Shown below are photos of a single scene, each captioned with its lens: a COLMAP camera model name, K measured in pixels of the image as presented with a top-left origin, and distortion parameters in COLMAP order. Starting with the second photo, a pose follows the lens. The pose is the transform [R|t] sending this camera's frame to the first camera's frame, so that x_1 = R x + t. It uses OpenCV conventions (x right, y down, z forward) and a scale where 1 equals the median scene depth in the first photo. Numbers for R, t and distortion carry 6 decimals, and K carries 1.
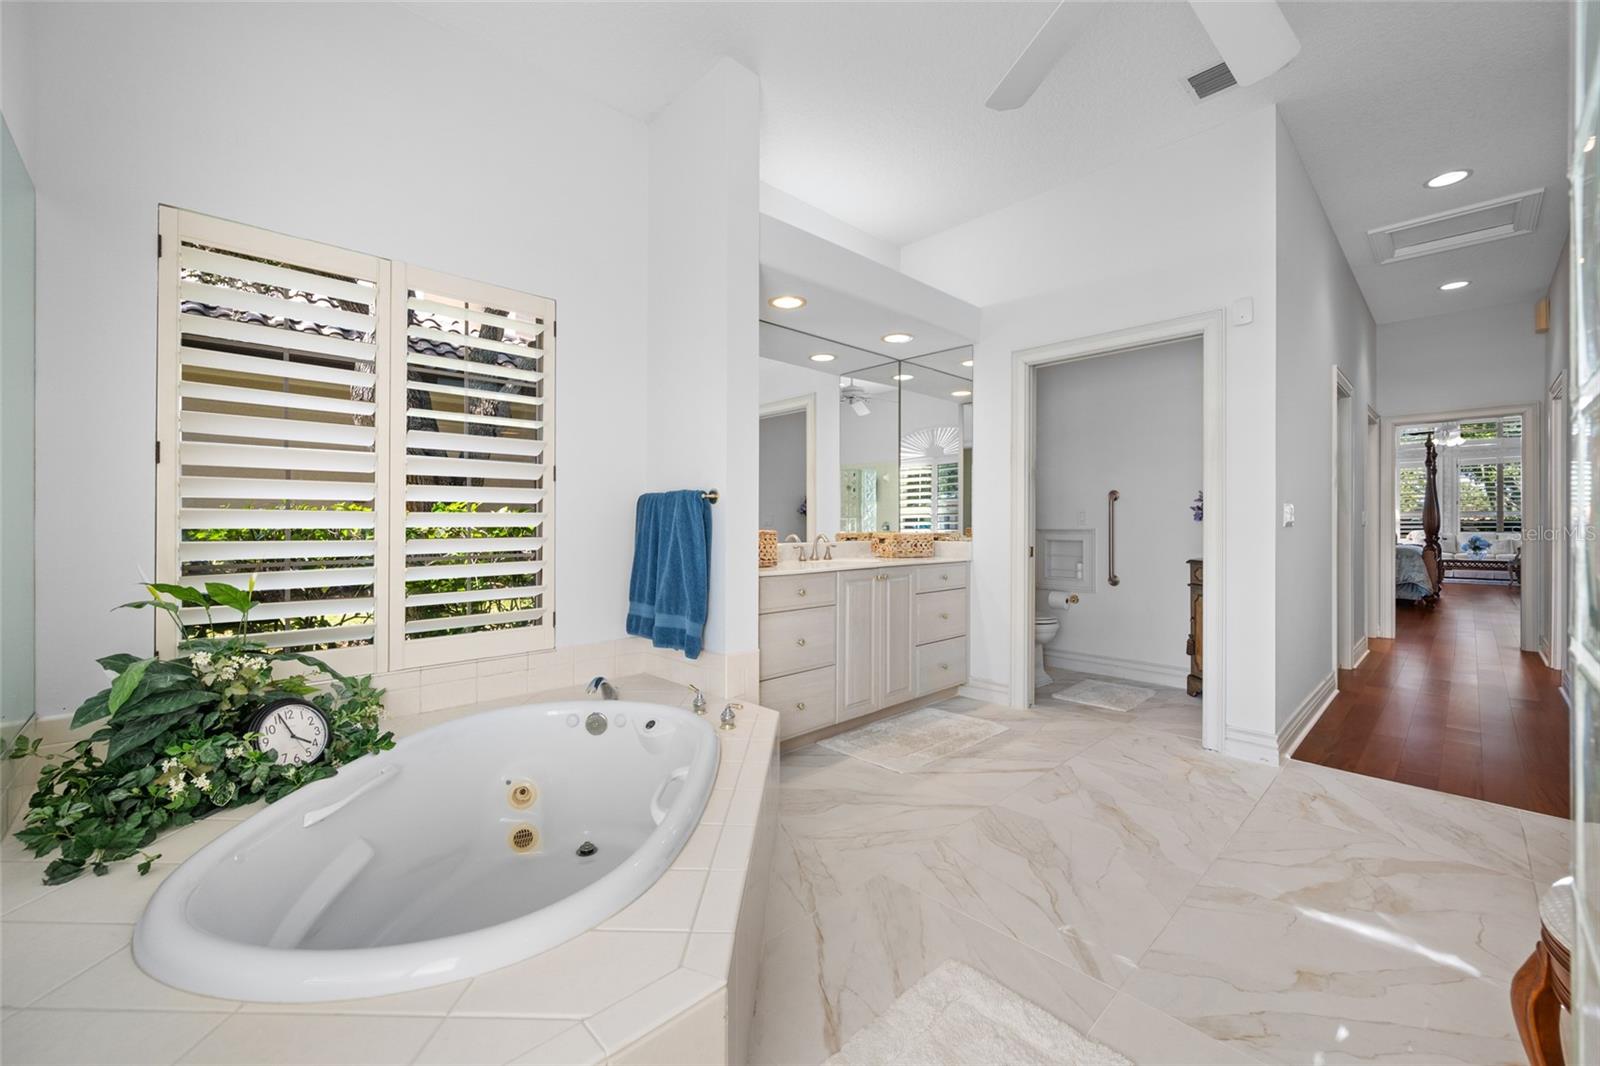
lens RADIAL K [[635.0, 0, 800.8], [0, 635.0, 525.8], [0, 0, 1]] dist [-0.000424, -0.000138]
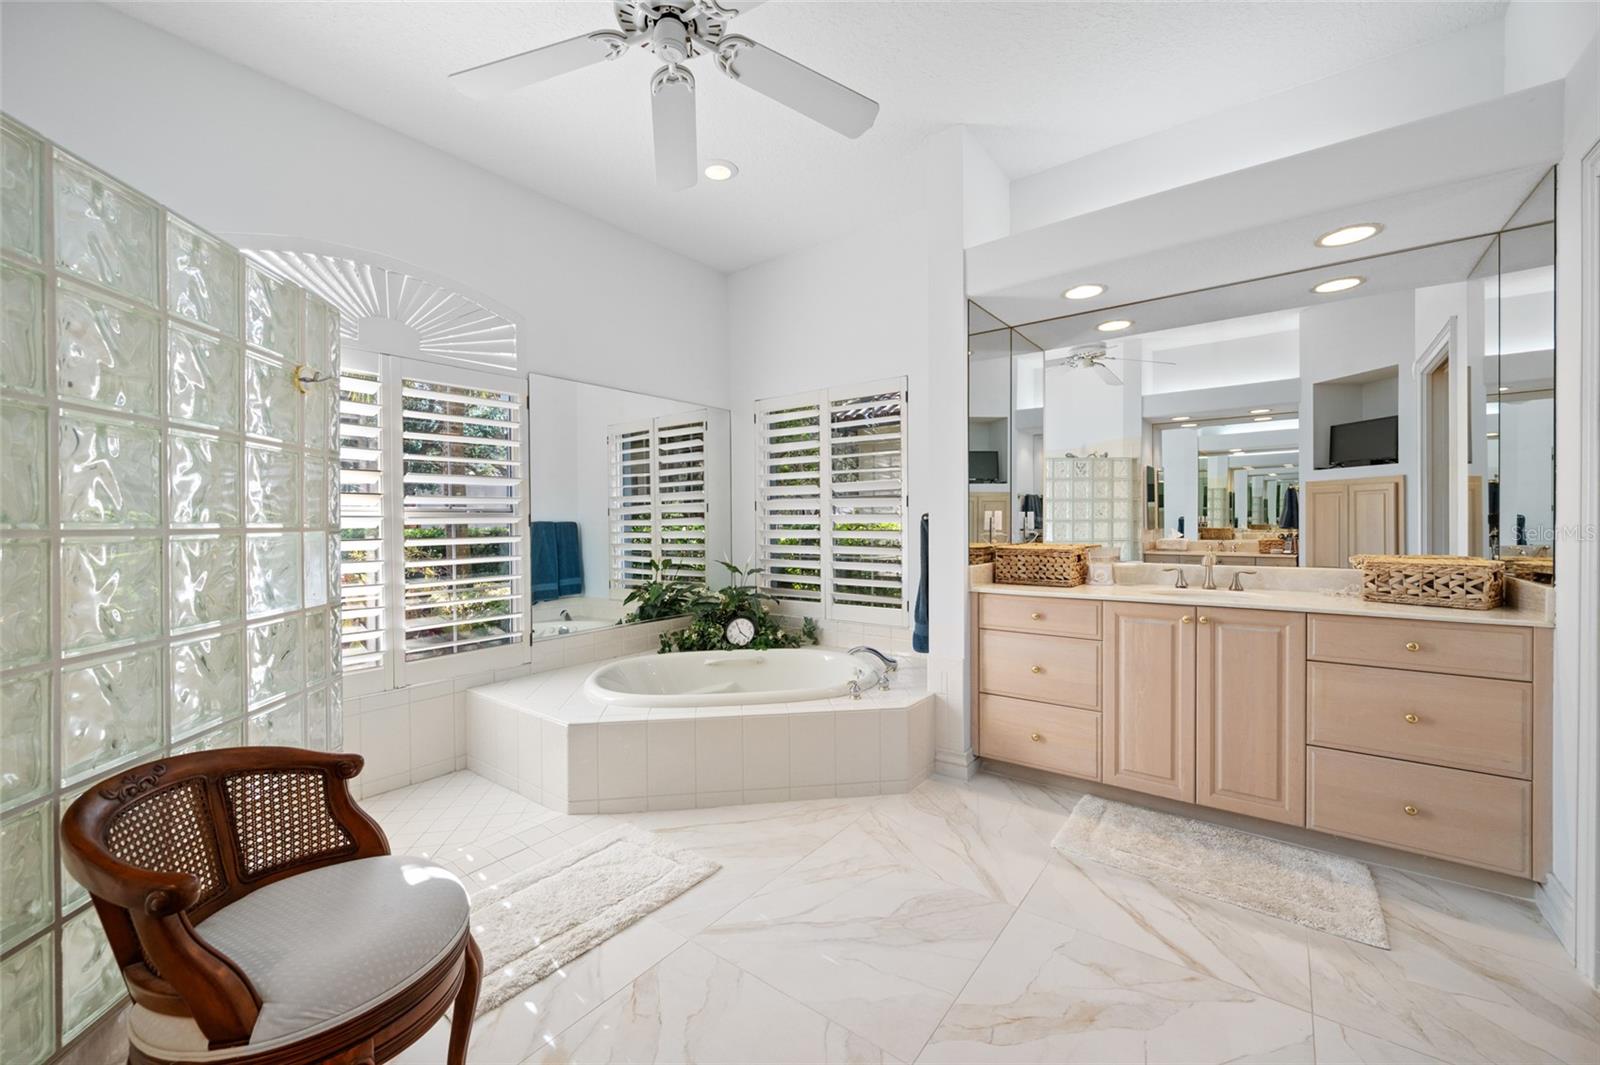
lens RADIAL K [[634.6, 0, 801.0], [0, 634.6, 527.9], [0, 0, 1]] dist [-0.000498, -0.000015]
pose [[0.151536, 0.007286, -0.988425, 0.928462], [0.006066, 0.999947, 0.008301, -0.036318], [0.988433, -0.007253, 0.151483, 0.552840]]
